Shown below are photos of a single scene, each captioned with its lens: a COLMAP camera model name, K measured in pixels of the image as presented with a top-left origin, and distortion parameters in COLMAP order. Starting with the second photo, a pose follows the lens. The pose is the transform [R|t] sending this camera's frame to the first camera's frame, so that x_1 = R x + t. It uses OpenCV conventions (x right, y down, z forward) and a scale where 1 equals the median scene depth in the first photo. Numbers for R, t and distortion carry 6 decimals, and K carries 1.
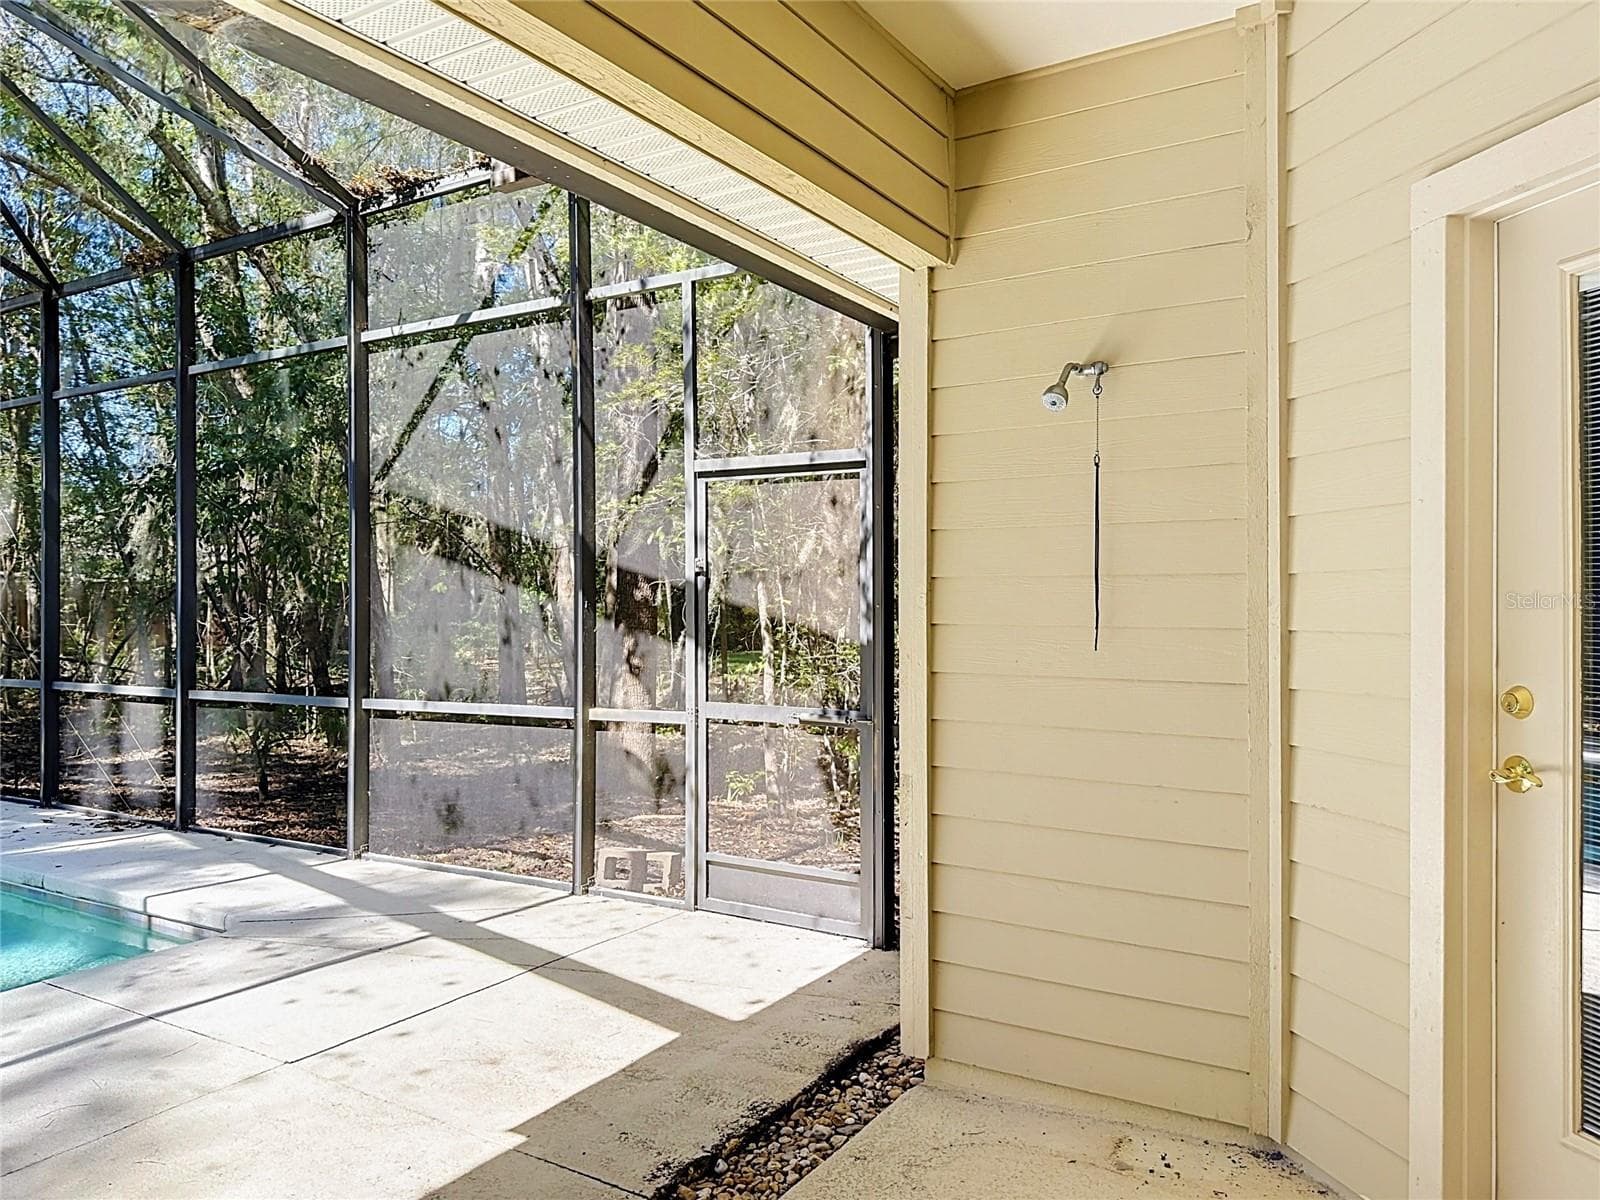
lens RADIAL K [[1116.4, 0, 800.0], [0, 1116.4, 600.0], [0, 0, 1]] dist [0.107096, -0.161538]
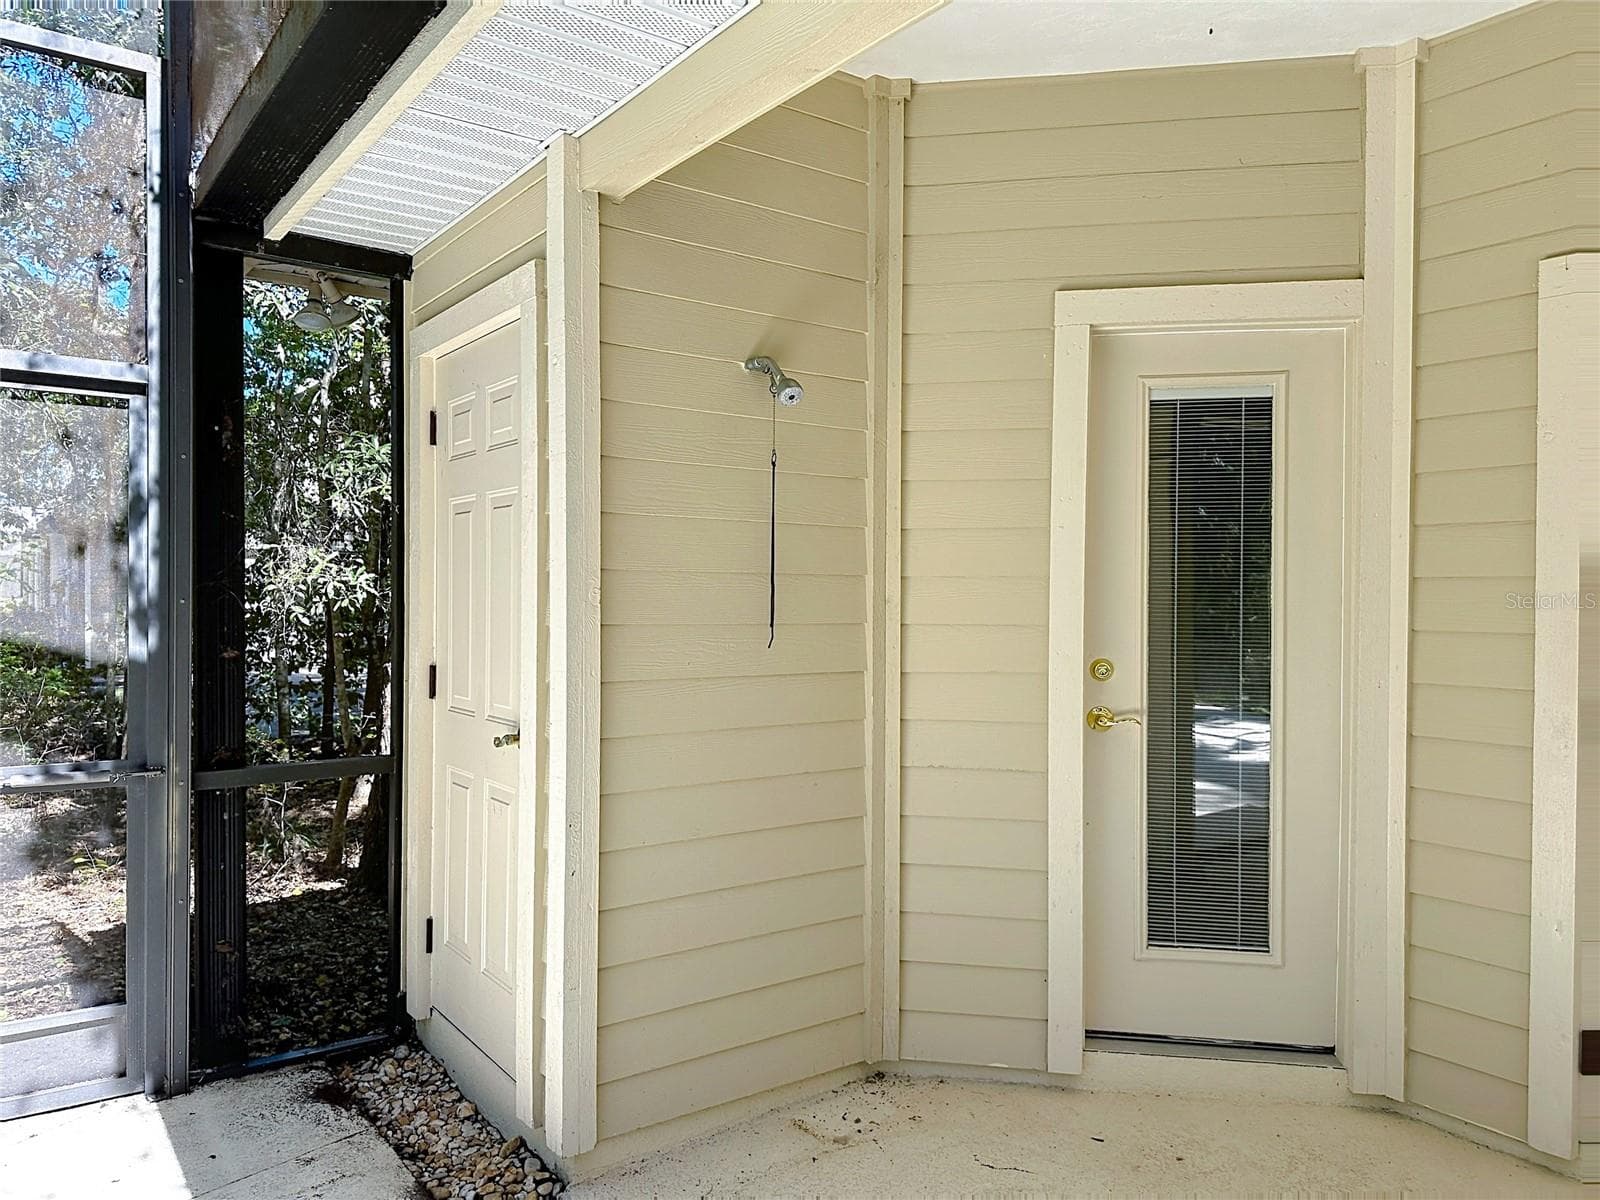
lens RADIAL K [[1116.4, 0, 800.0], [0, 1116.4, 600.0], [0, 0, 1]] dist [0.107096, -0.161538]
pose [[0.401028, 0.004183, 0.916056, -0.606940], [-0.008121, 0.999967, -0.001010, 0.002688], [-0.916030, -0.007035, 0.401048, 0.544792]]
